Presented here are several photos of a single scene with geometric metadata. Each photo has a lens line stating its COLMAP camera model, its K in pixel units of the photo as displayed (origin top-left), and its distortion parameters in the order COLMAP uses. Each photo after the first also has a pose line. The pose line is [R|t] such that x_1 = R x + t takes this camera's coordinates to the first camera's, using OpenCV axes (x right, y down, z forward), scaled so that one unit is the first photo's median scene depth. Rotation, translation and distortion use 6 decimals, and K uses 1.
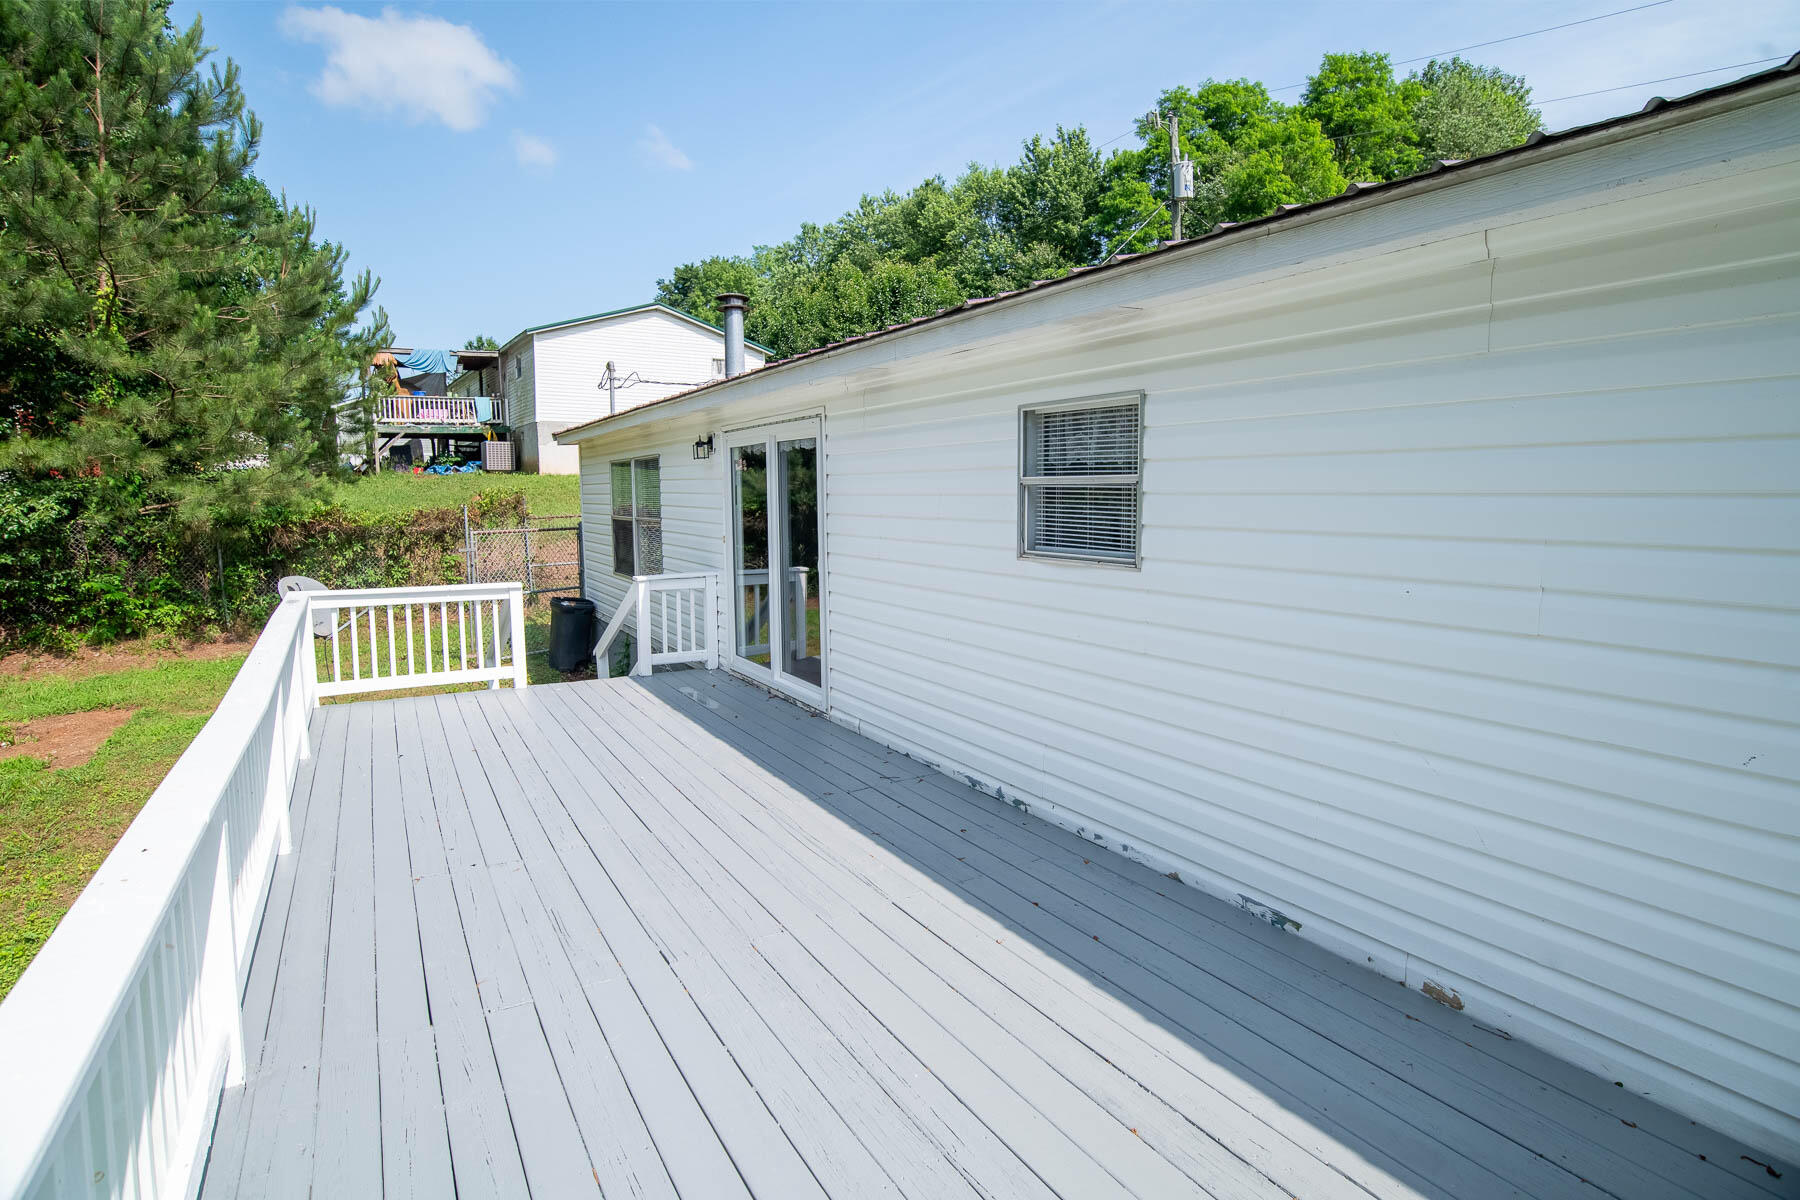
lens RADIAL K [[969.6, 0, 905.0], [0, 969.6, 528.2], [0, 0, 1]] dist [-0.003800, -0.000412]
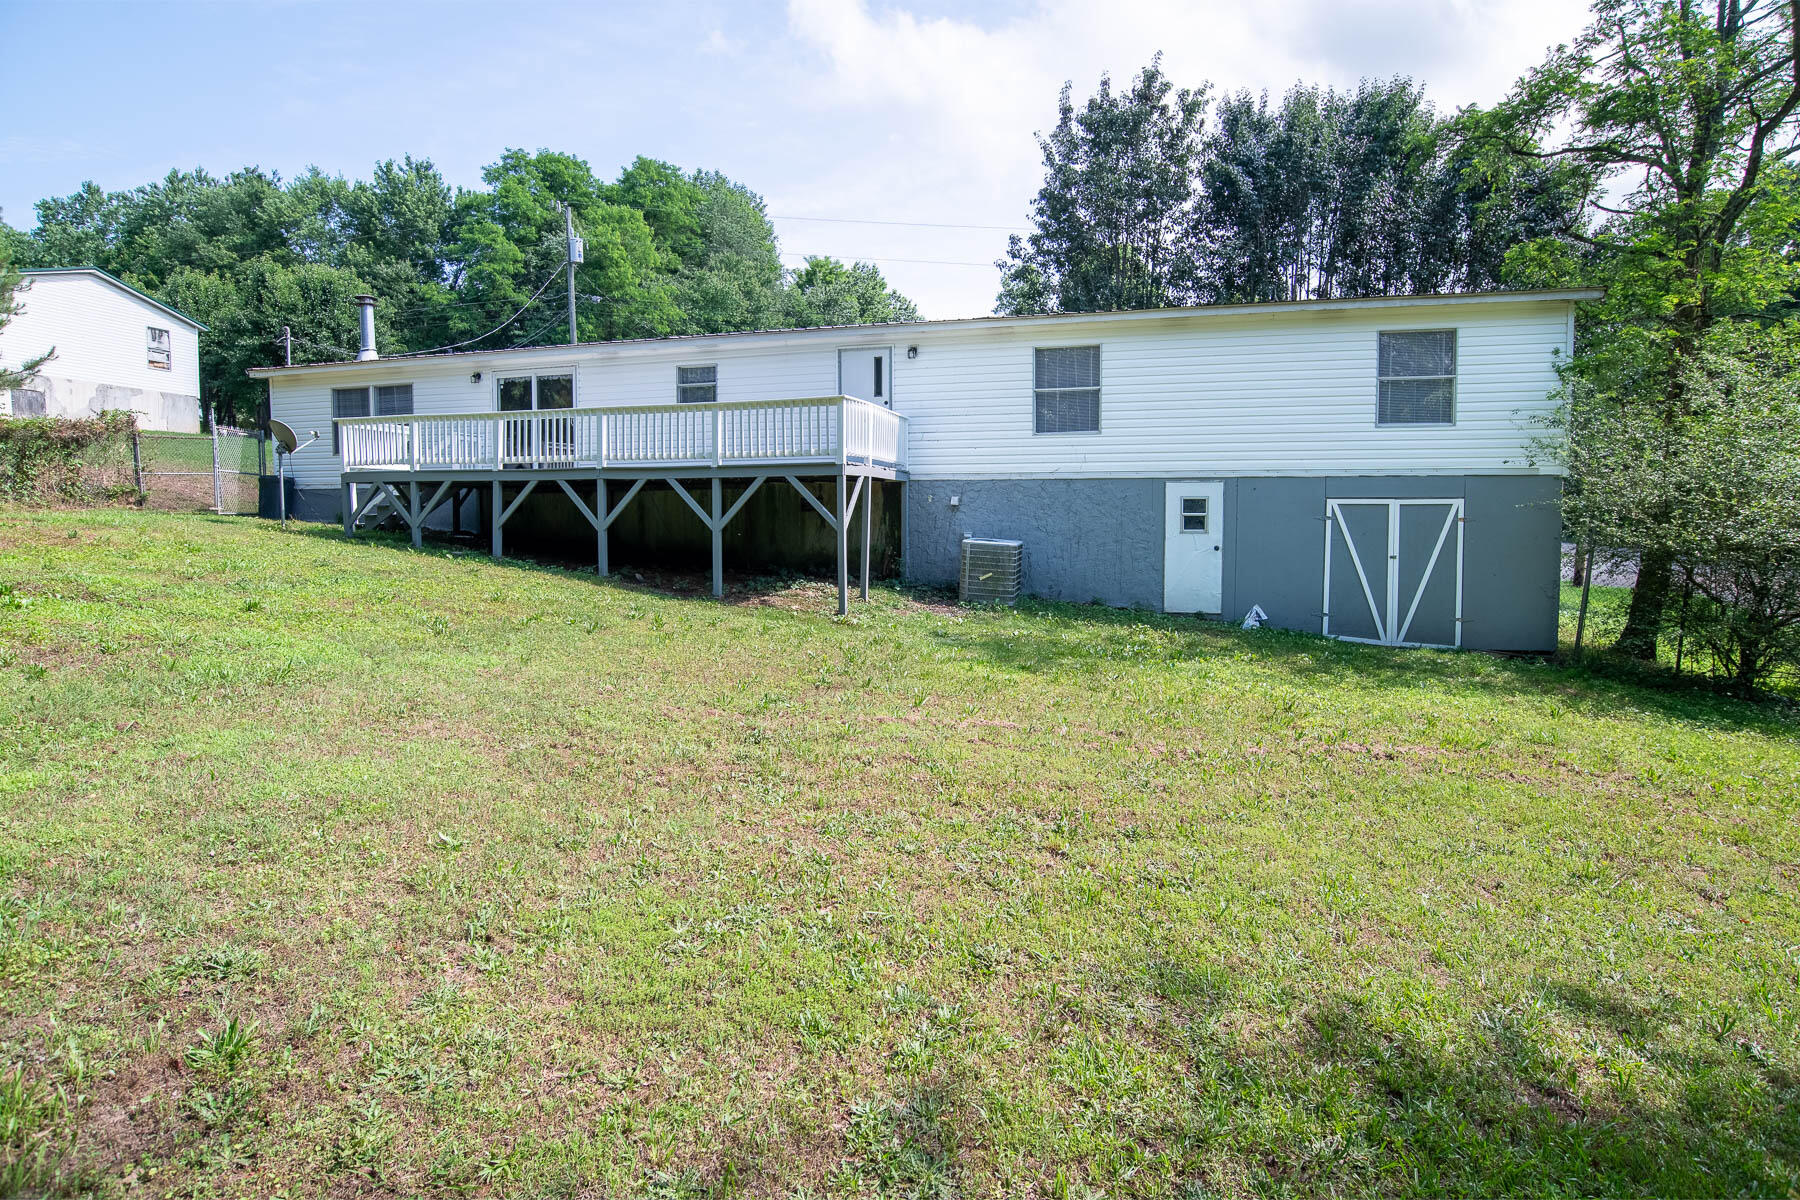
lens RADIAL K [[969.6, 0, 905.0], [0, 969.6, 528.2], [0, 0, 1]] dist [-0.003800, -0.000412]
pose [[0.757100, -0.004189, 0.653286, -0.144737], [0.023583, 0.999503, -0.020922, 0.052444], [-0.652873, 0.031246, 0.756822, -0.210164]]
